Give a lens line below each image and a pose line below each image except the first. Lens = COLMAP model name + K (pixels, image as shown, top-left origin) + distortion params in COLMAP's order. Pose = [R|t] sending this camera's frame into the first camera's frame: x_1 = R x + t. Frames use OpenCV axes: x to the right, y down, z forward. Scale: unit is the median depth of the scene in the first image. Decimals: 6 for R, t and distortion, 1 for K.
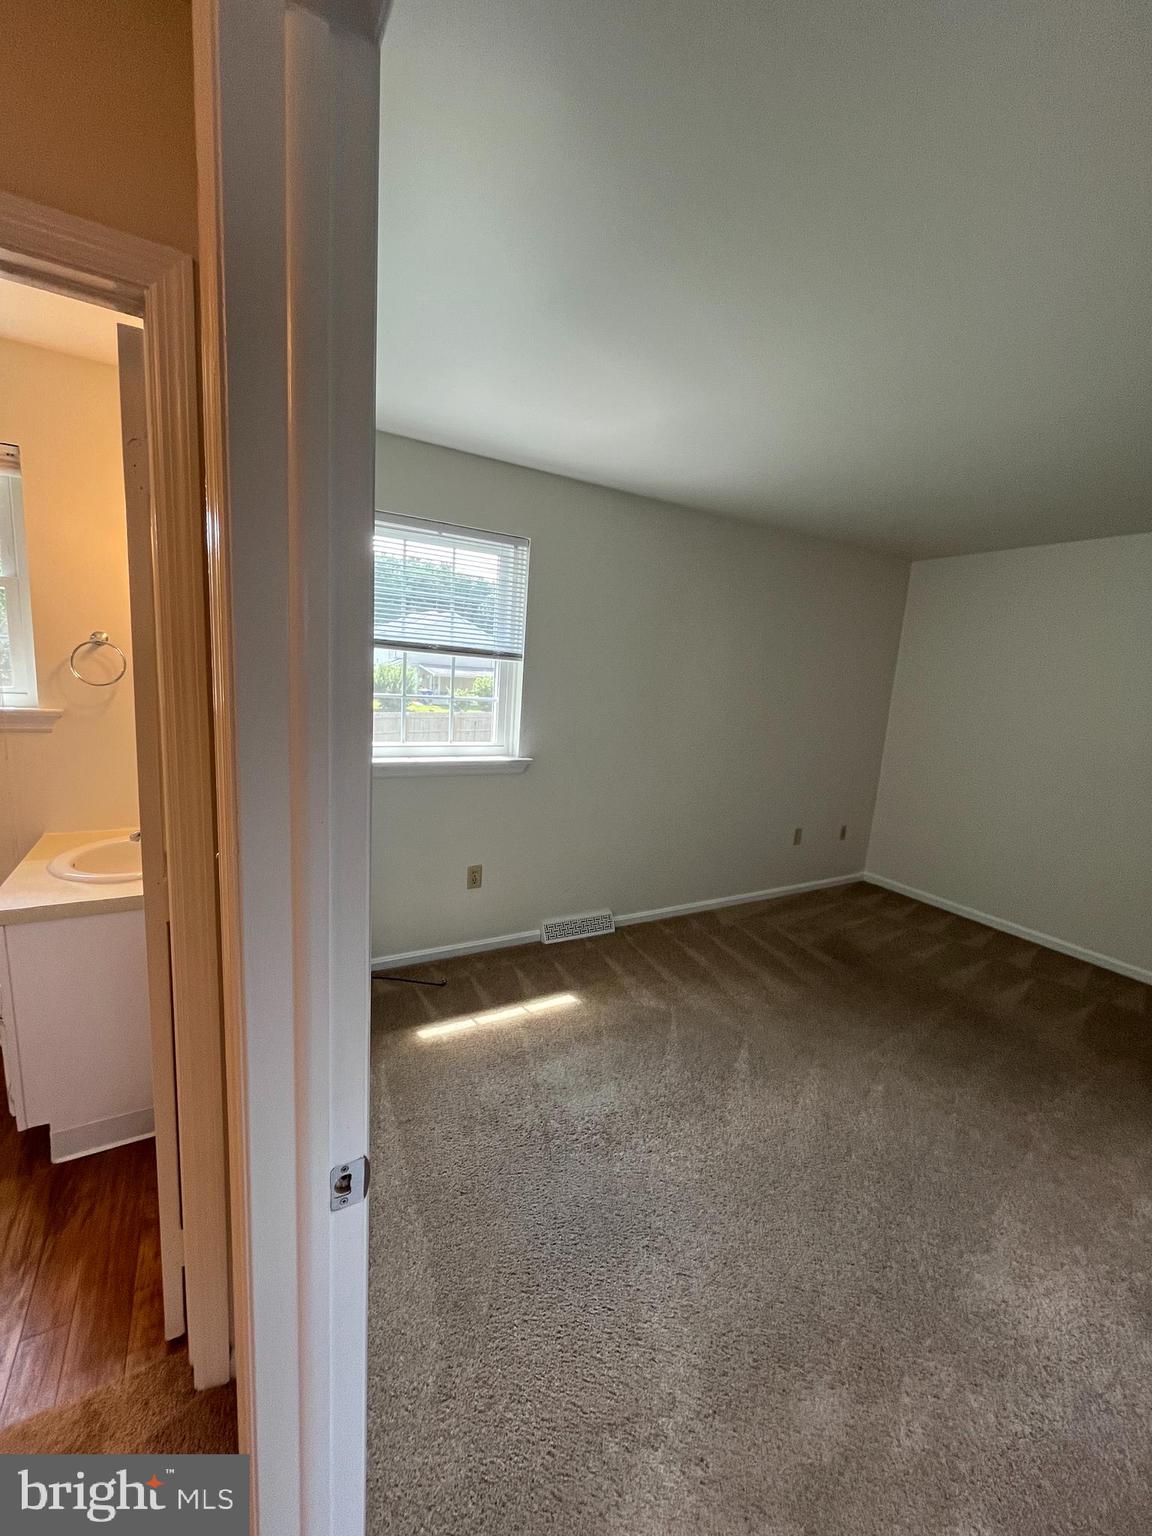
lens RADIAL K [[622.8, 0, 579.7], [0, 622.8, 772.8], [0, 0, 1]] dist [-0.000701, -0.000260]
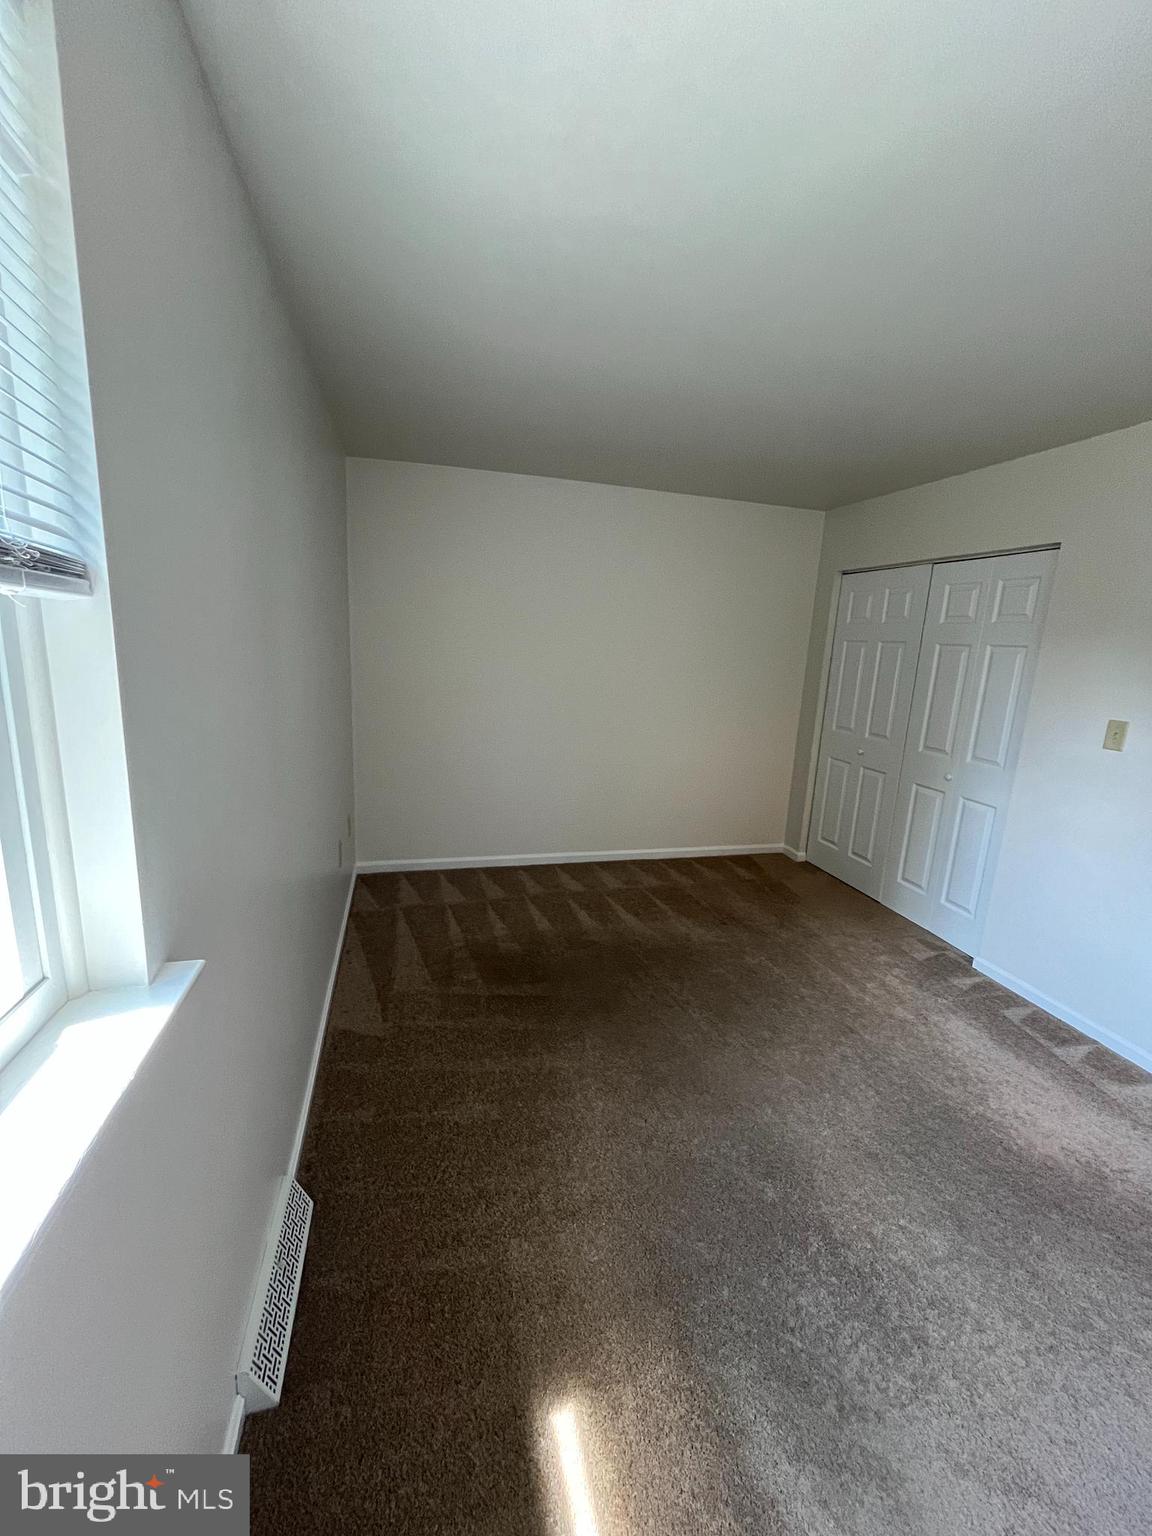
lens RADIAL K [[622.8, 0, 579.7], [0, 622.8, 772.8], [0, 0, 1]] dist [-0.000701, -0.000260]
pose [[0.268515, -0.256884, 0.928391, -0.263075], [0.142922, 0.963743, 0.225329, -0.139290], [-0.952614, 0.072183, 0.295494, 0.751194]]
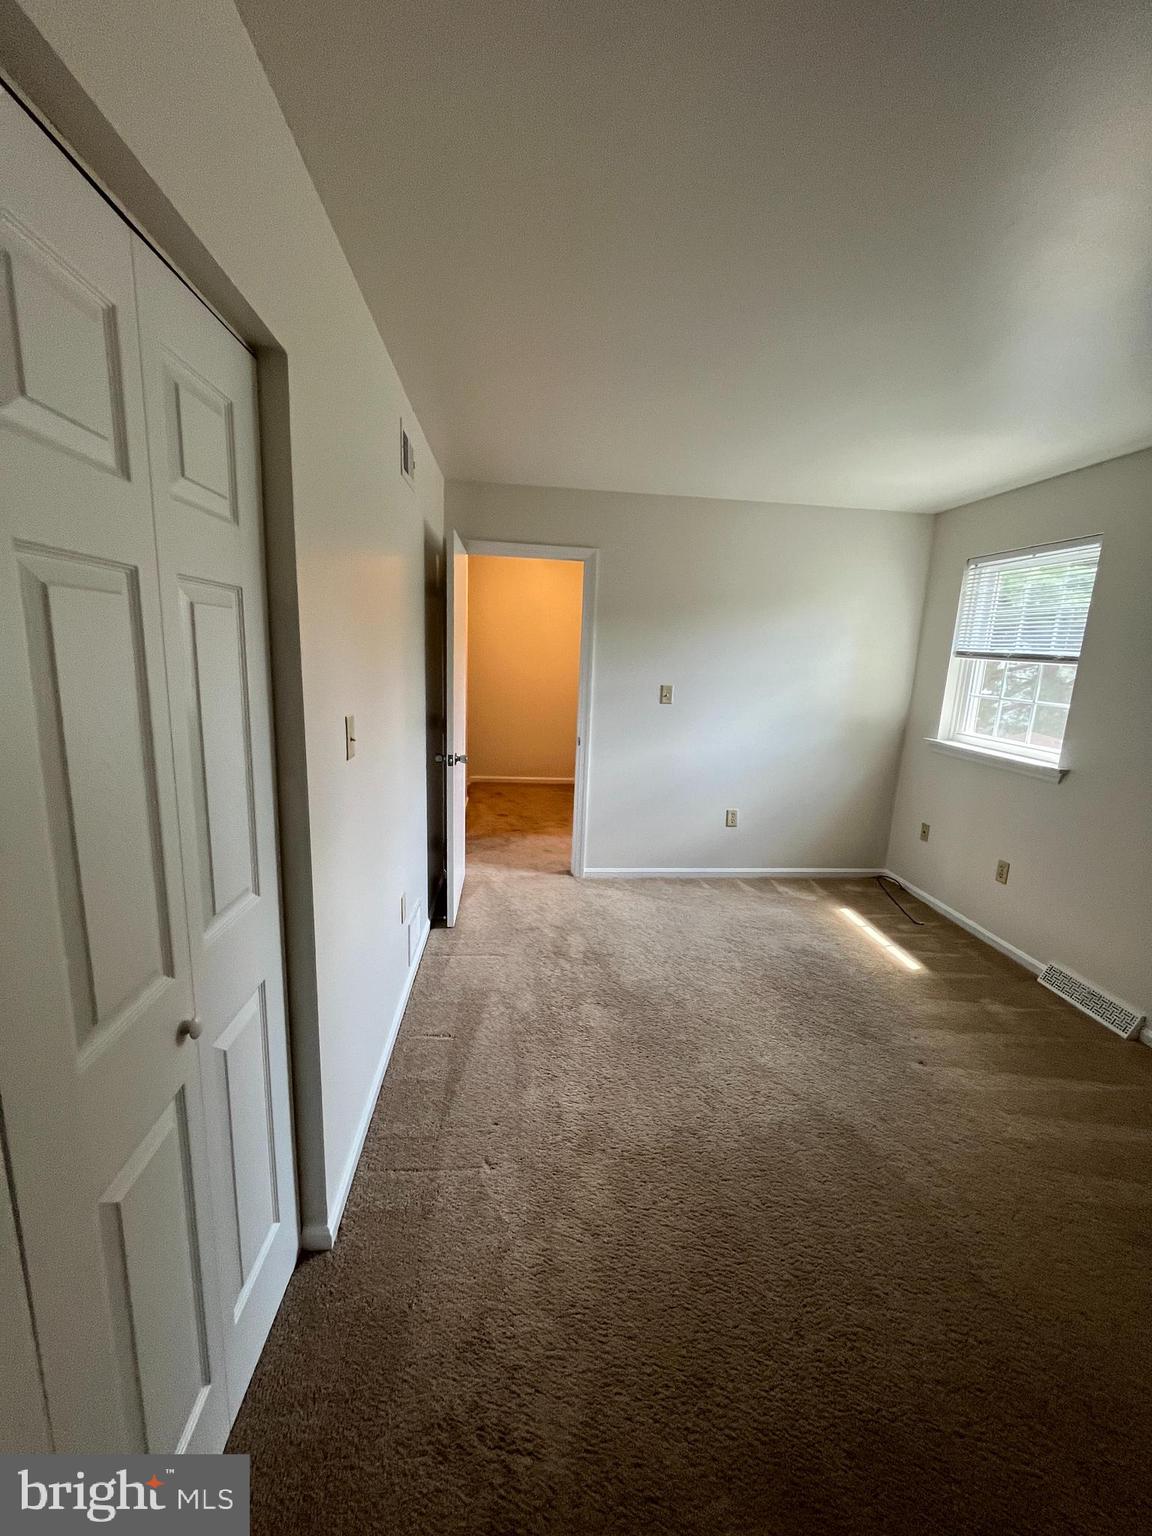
lens RADIAL K [[621.5, 0, 580.5], [0, 621.5, 771.7], [0, 0, 1]] dist [-0.000378, 0.000227]
pose [[-0.410056, 0.088105, -0.907795, 1.053910], [-0.231297, 0.952741, 0.196945, -0.034211], [0.882245, 0.290728, -0.370299, 0.712554]]
